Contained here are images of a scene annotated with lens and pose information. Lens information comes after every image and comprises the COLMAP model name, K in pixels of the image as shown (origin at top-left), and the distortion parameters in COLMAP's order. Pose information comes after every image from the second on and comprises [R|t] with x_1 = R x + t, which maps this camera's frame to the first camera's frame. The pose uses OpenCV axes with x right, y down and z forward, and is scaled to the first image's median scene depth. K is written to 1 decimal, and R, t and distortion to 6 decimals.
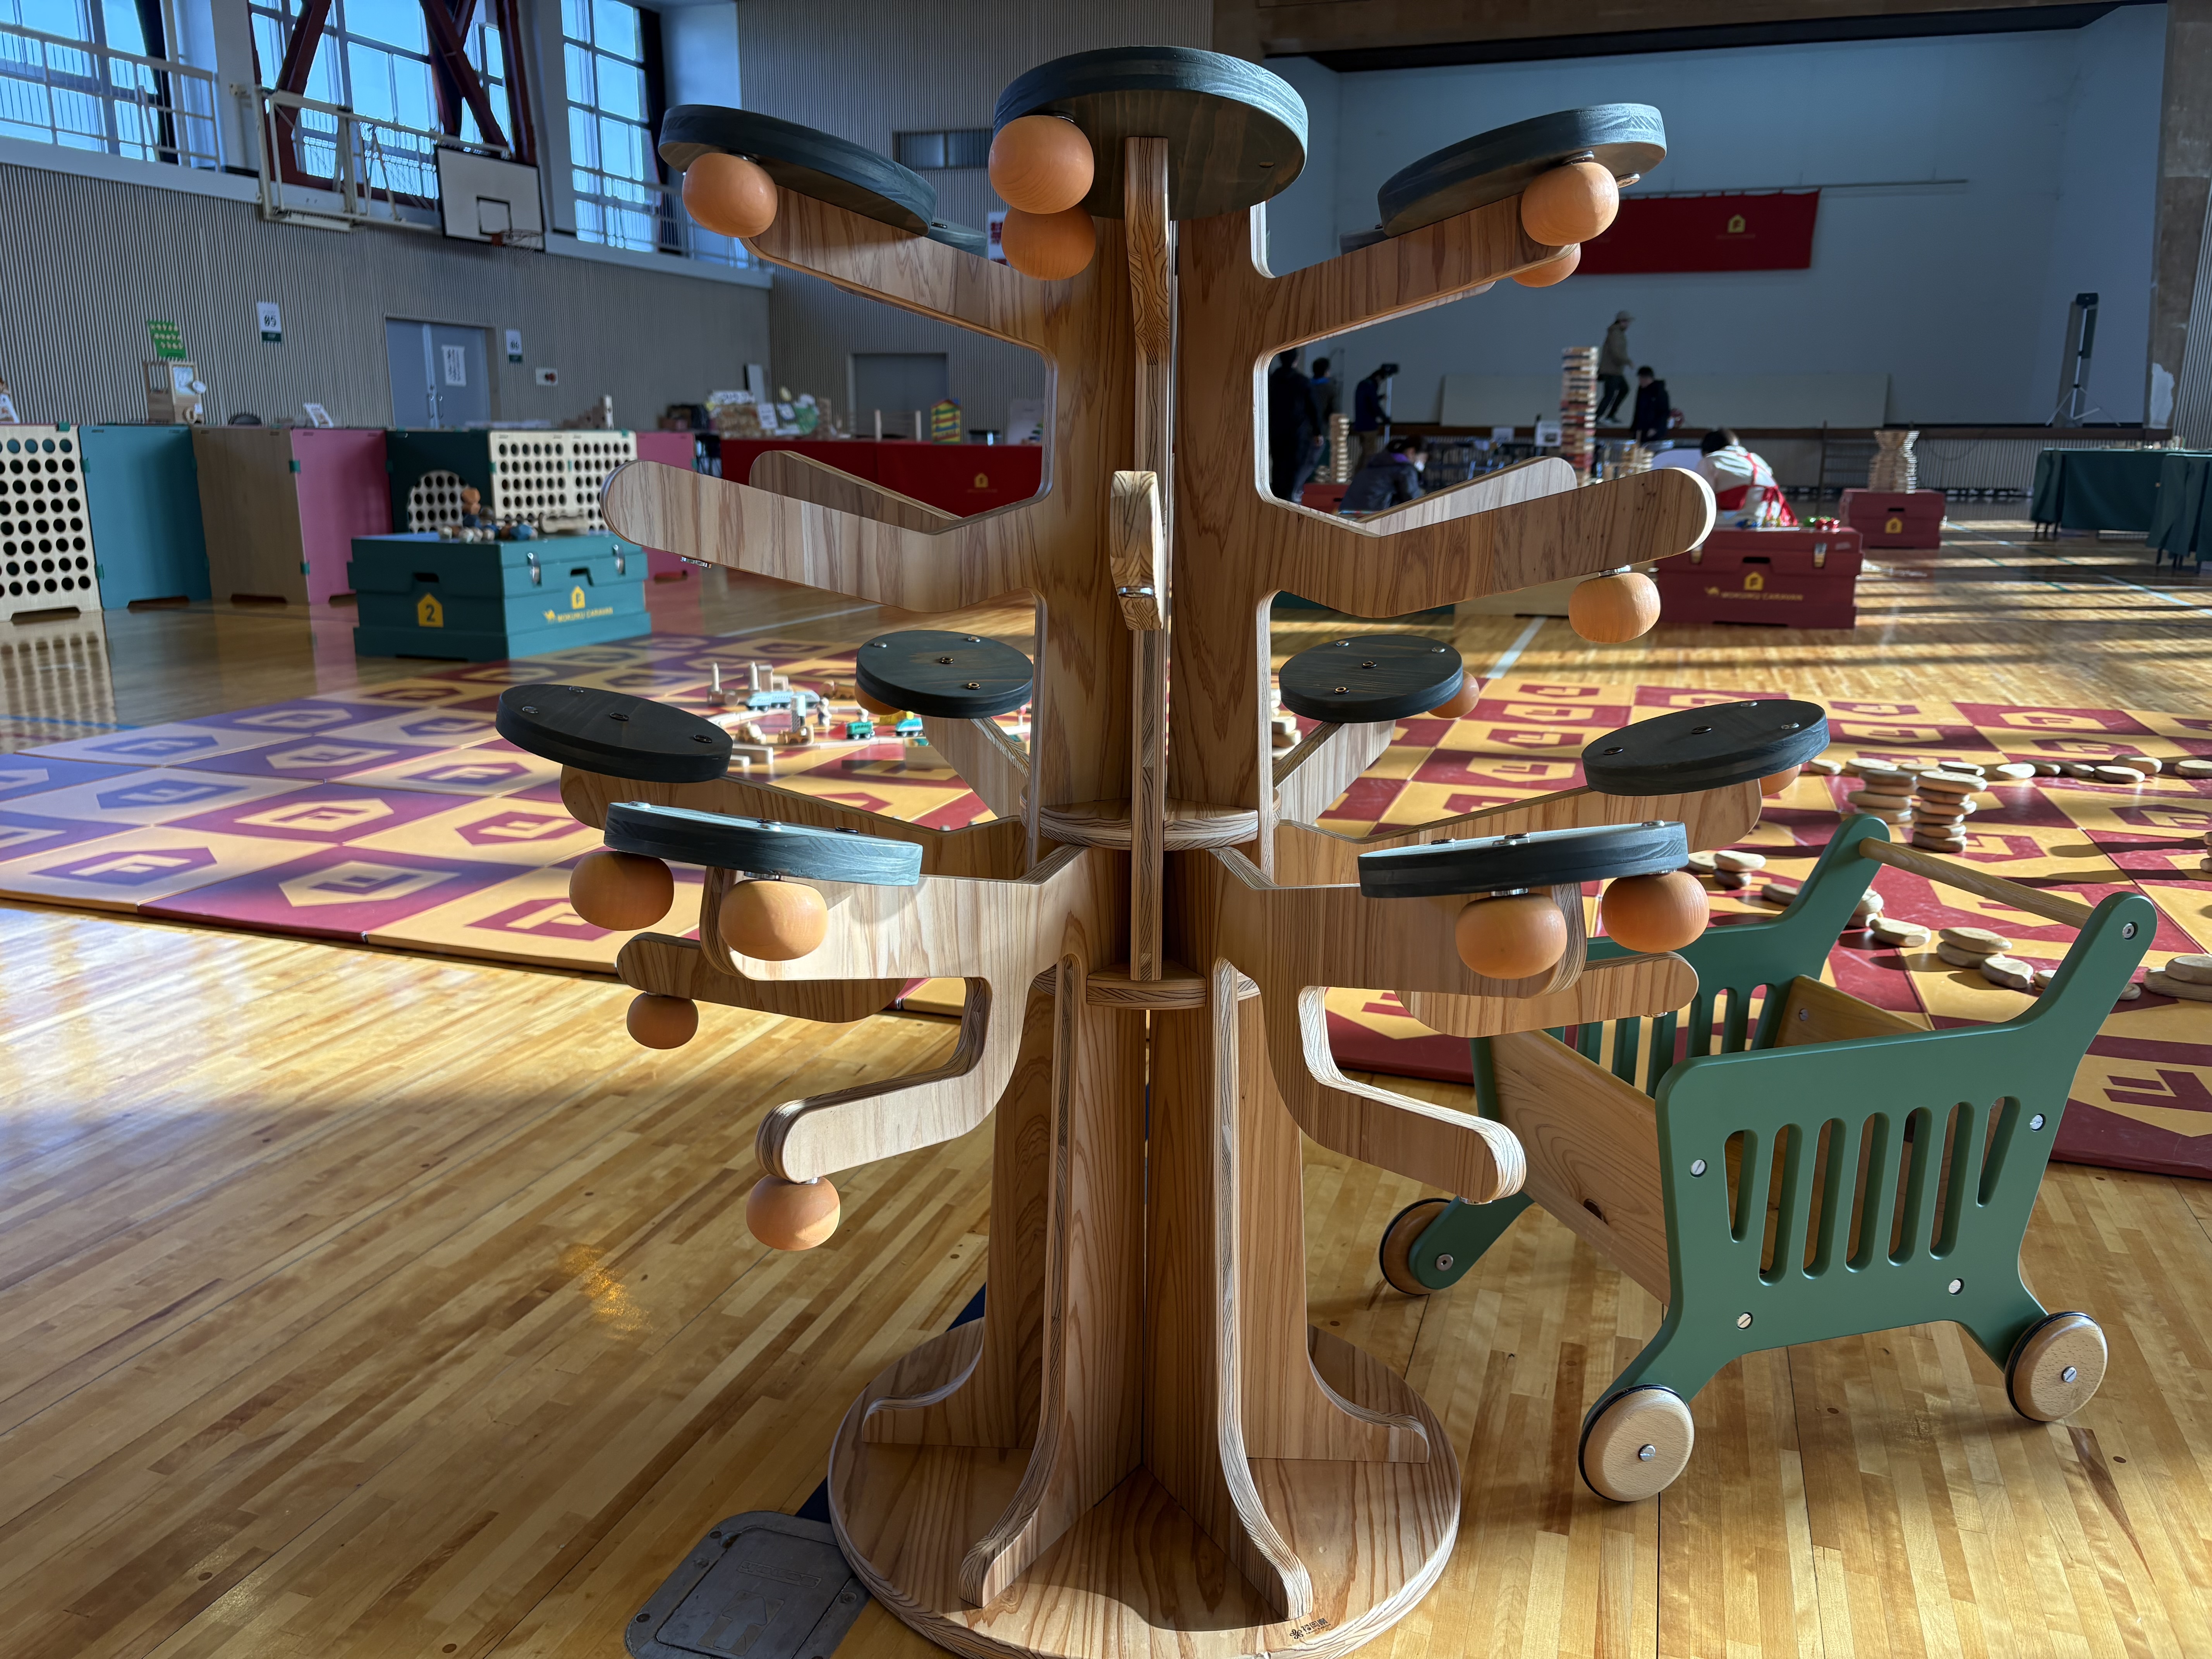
lens RADIAL K [[1664.4, 0, 1069.2], [0, 1664.4, 823.7], [0, 0, 1]] dist [0.045431, -0.058606]
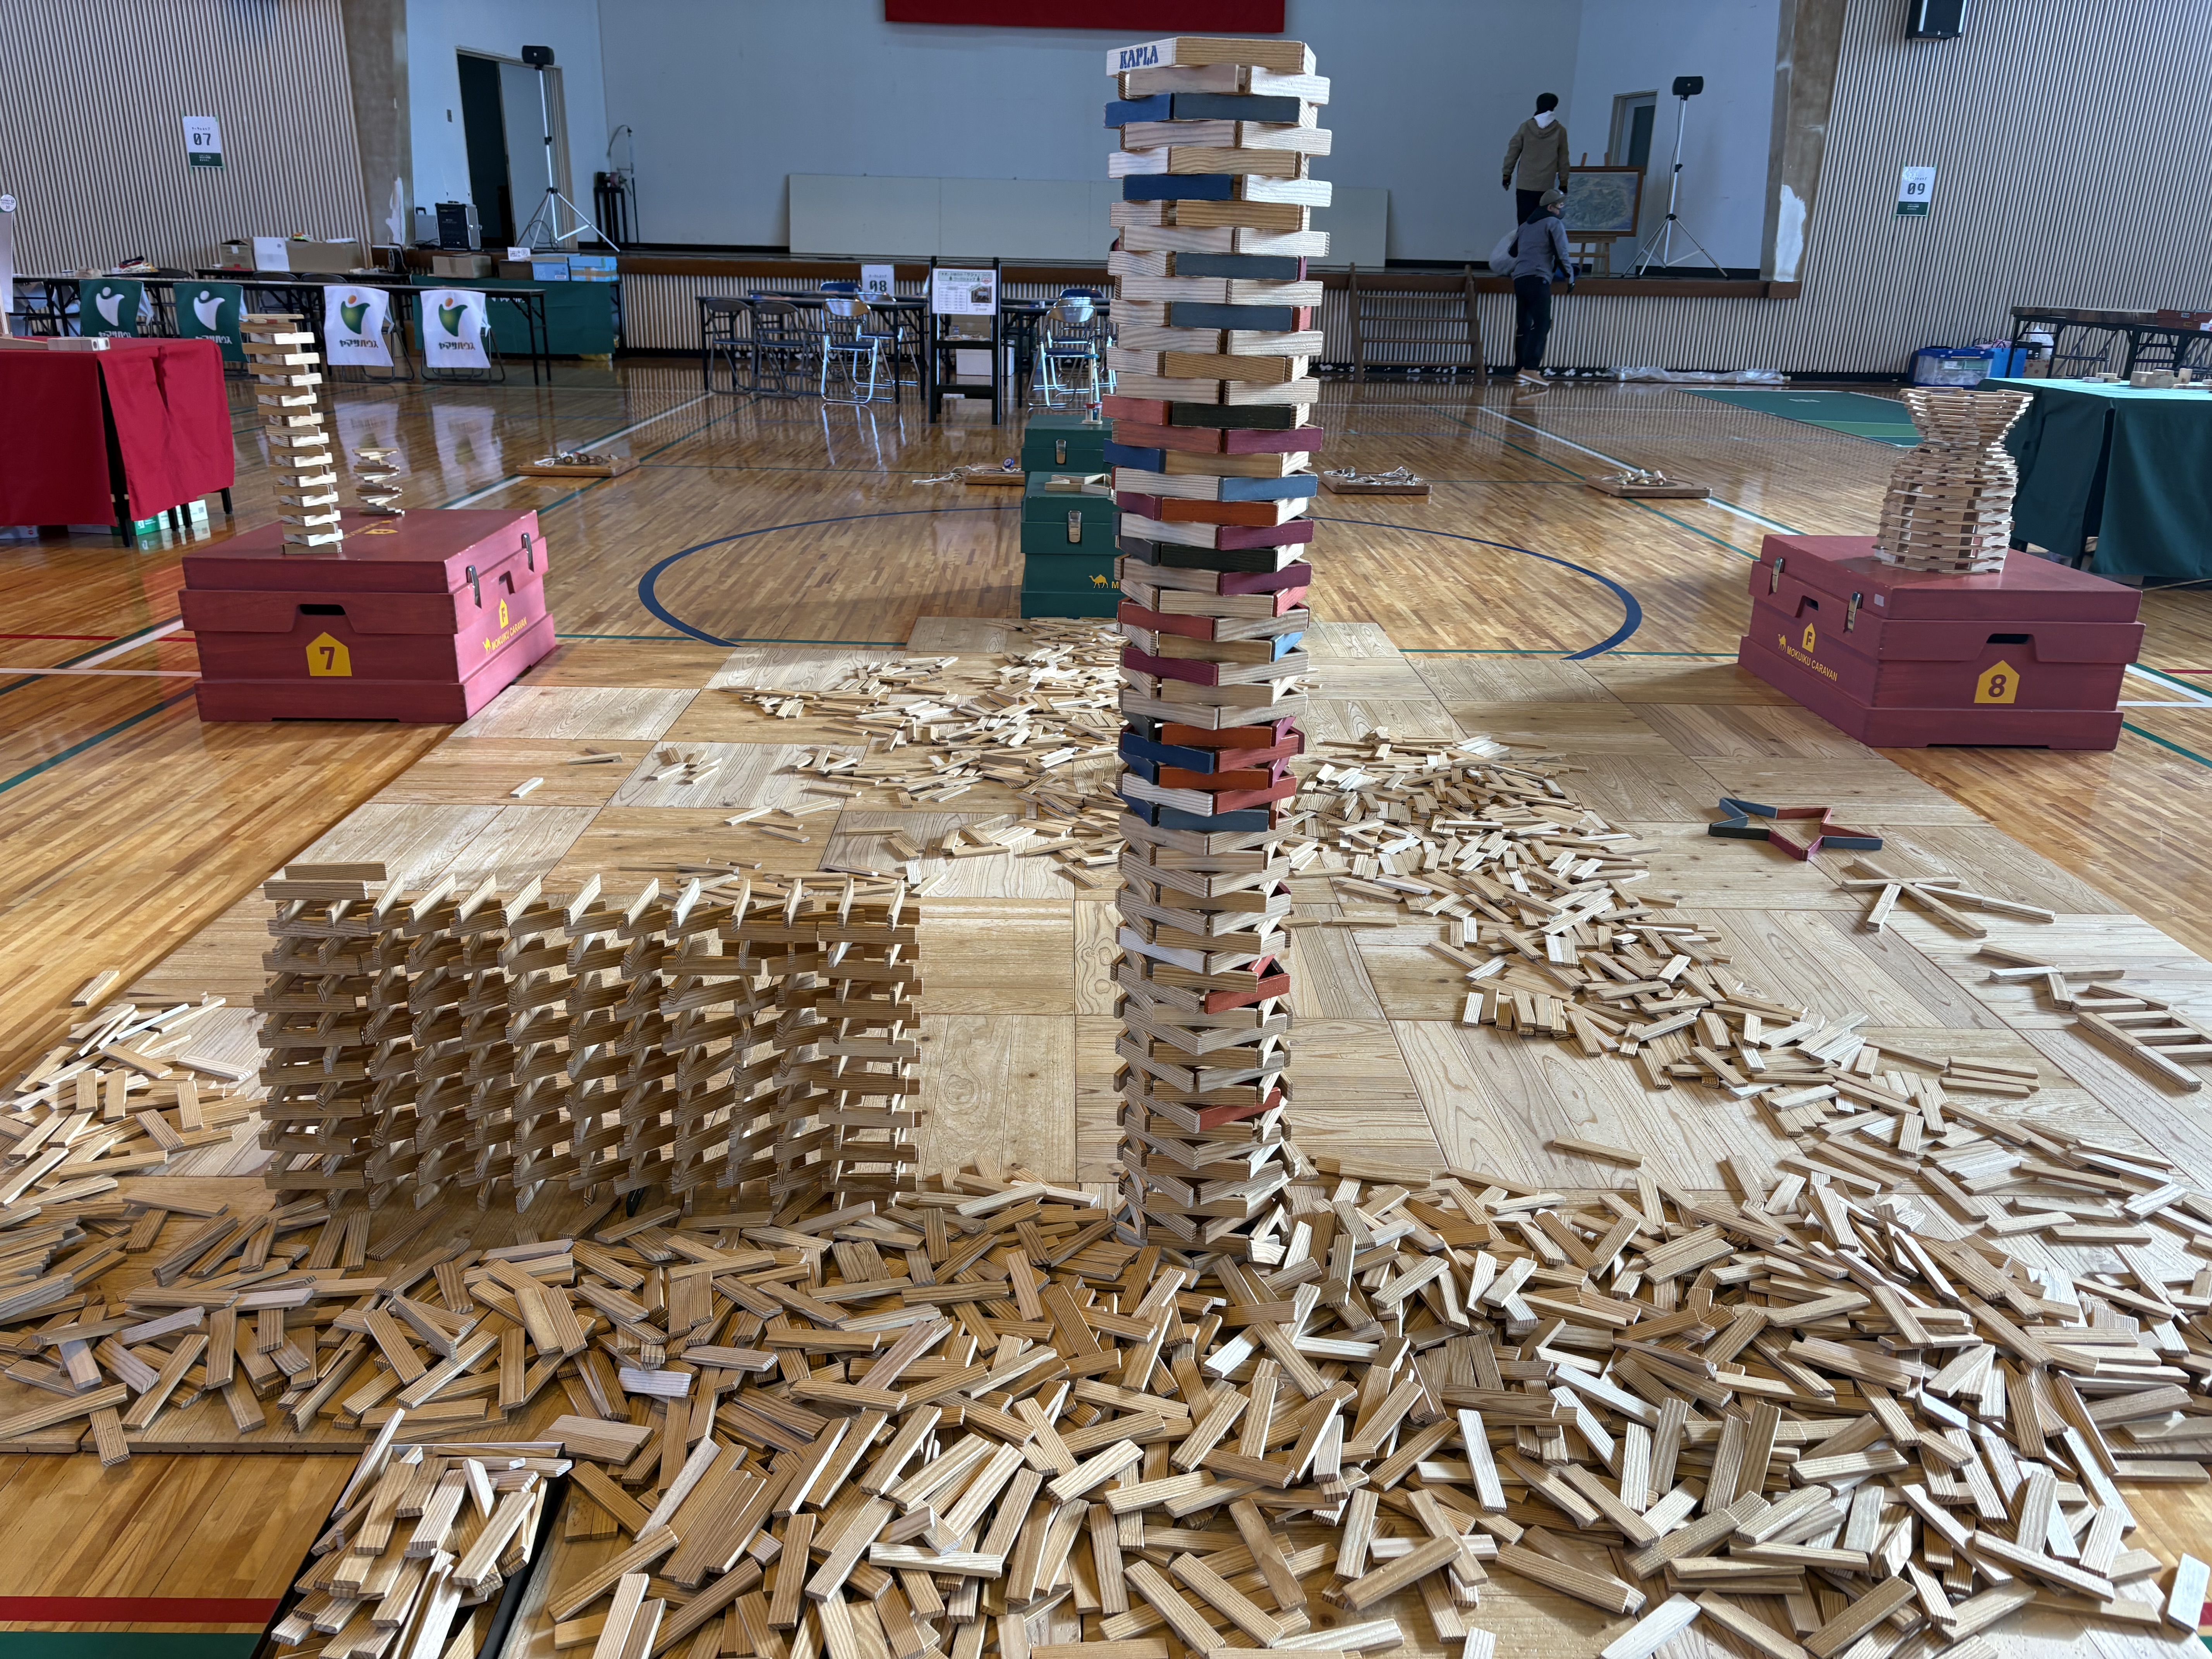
lens RADIAL K [[1655.7, 0, 1106.0], [0, 1655.7, 829.5], [0, 0, 1]] dist [0.030351, -0.028349]
pose [[0.932663, -0.107719, 0.344290, 0.118131], [0.066644, 0.989400, 0.129023, -0.117410], [-0.354539, -0.097391, 0.929956, 0.429556]]
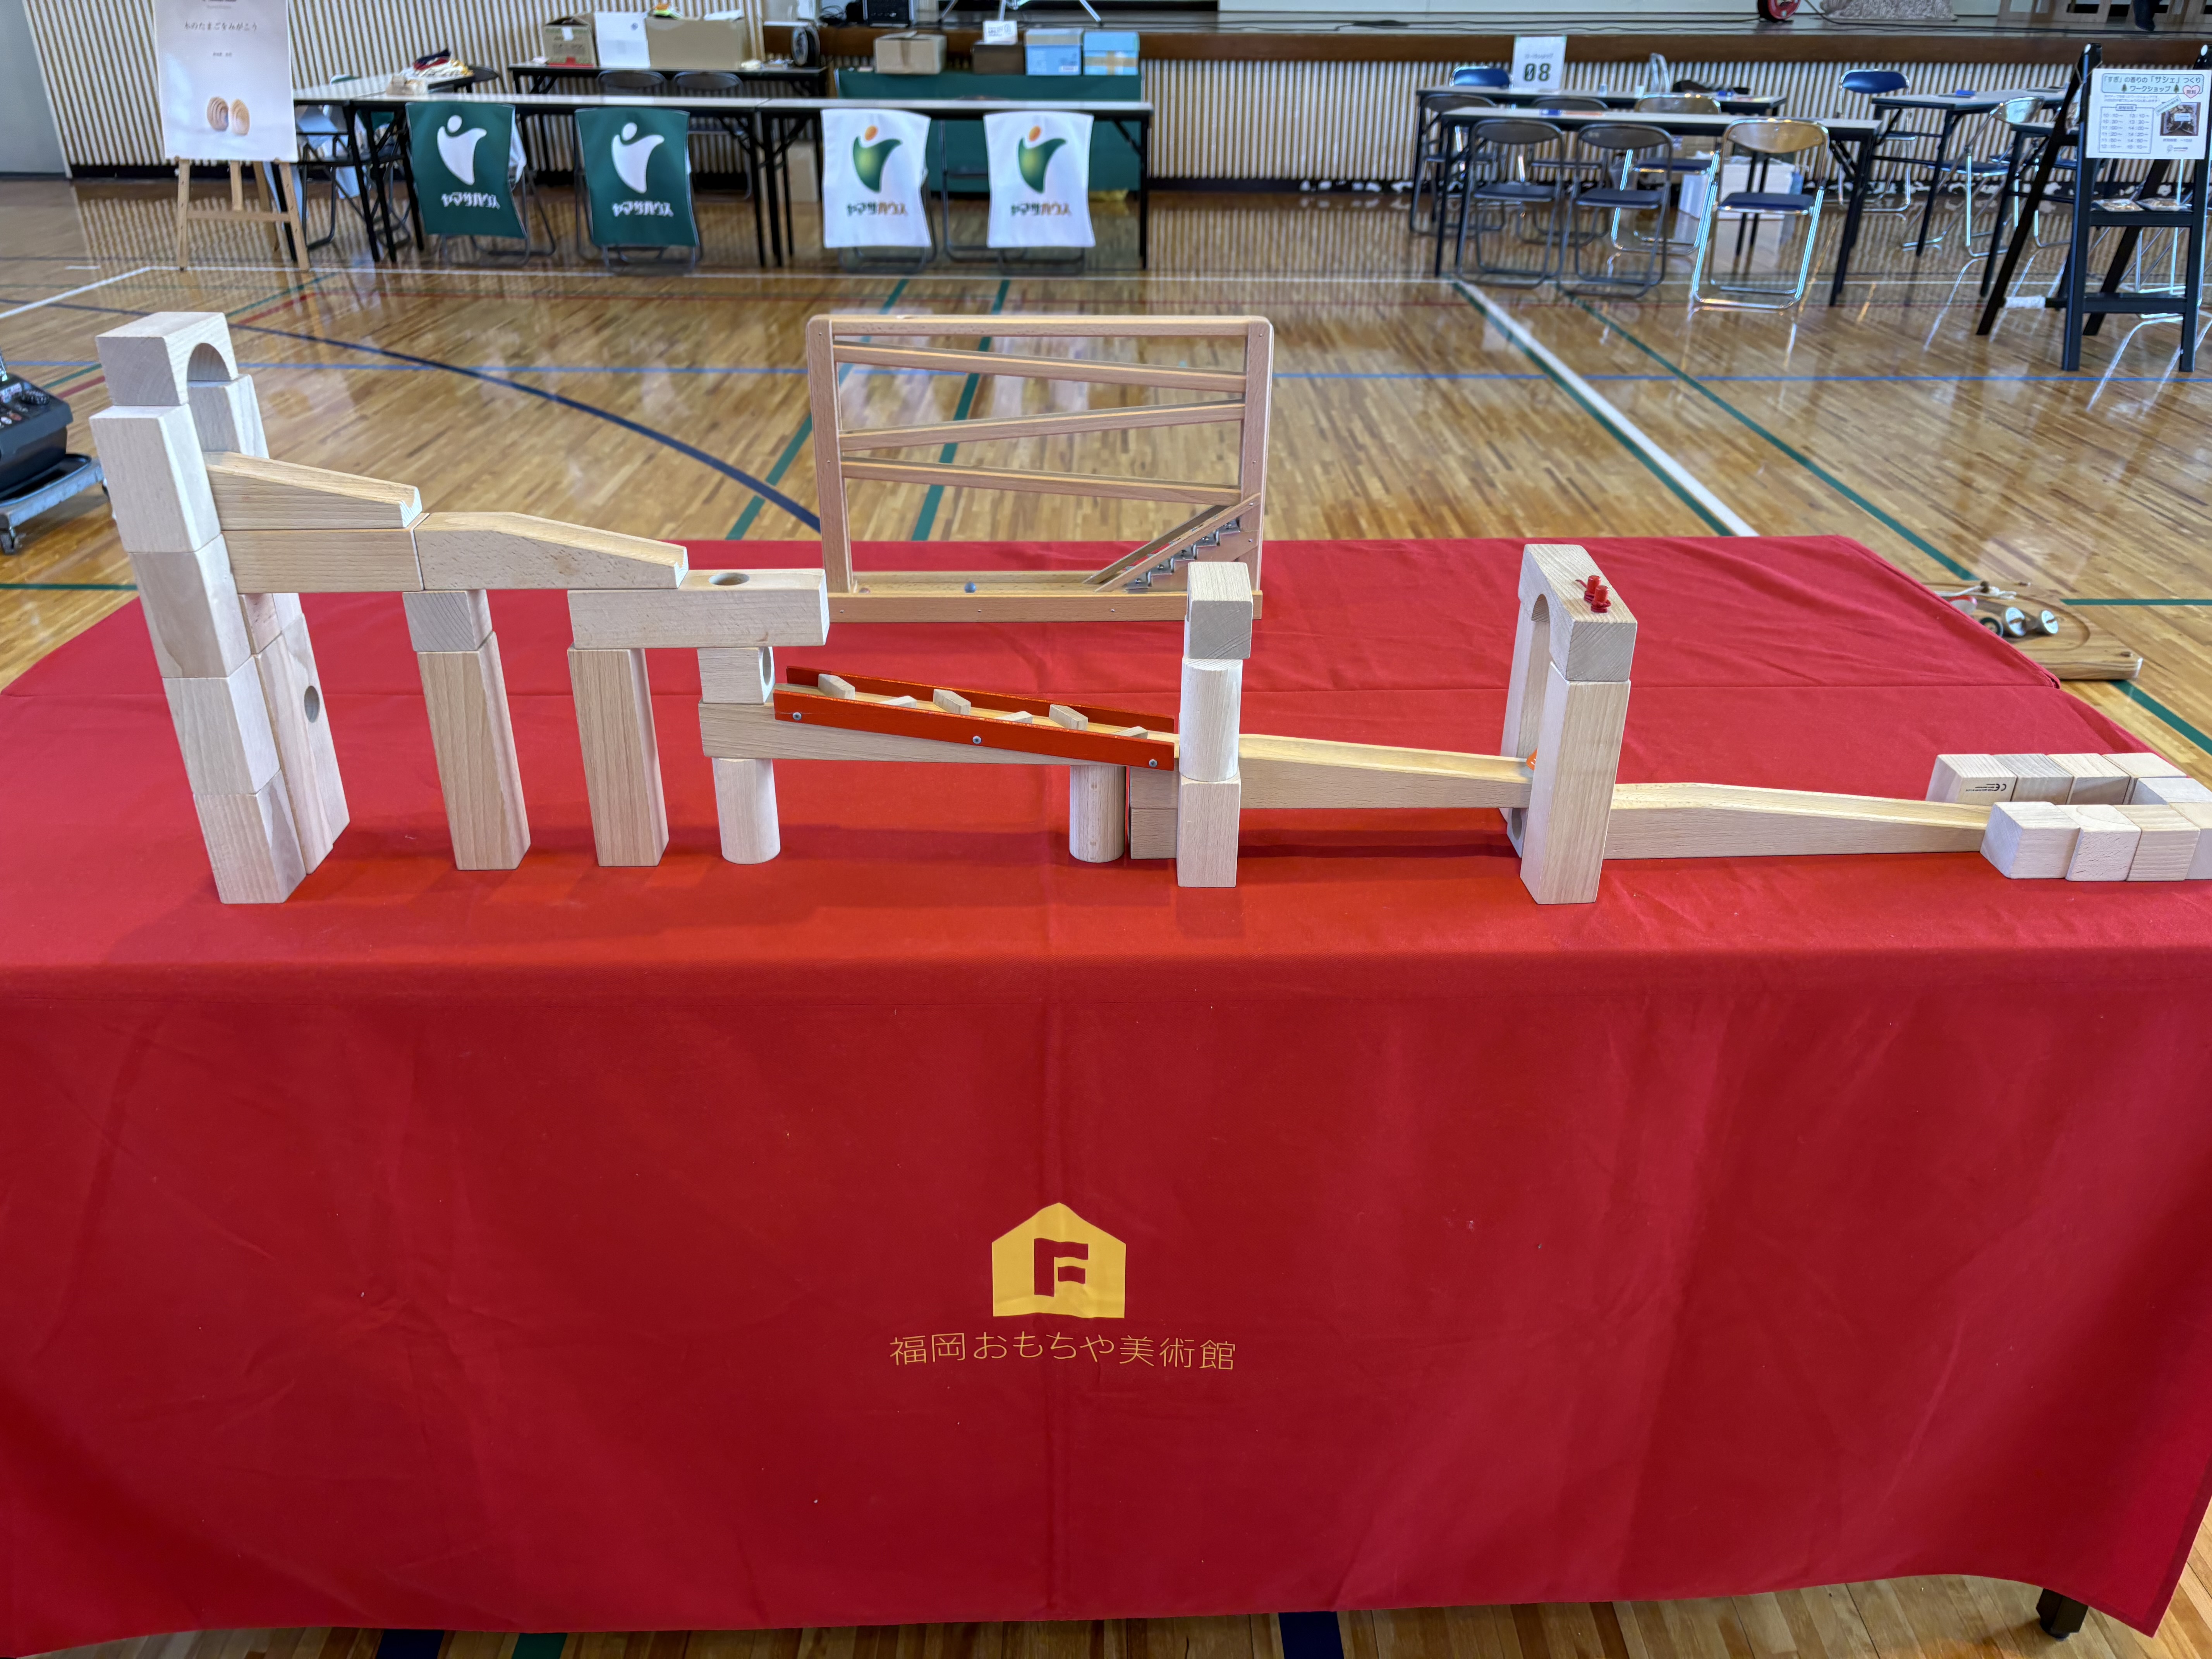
lens RADIAL K [[1656.0, 0, 1076.4], [0, 1656.0, 835.9], [0, 0, 1]] dist [-0.001393, 0.006022]
pose [[0.945296, -0.152615, 0.288313, 0.014291], [0.074289, 0.961304, 0.265284, -0.190885], [-0.317643, -0.229353, 0.920054, 0.722603]]
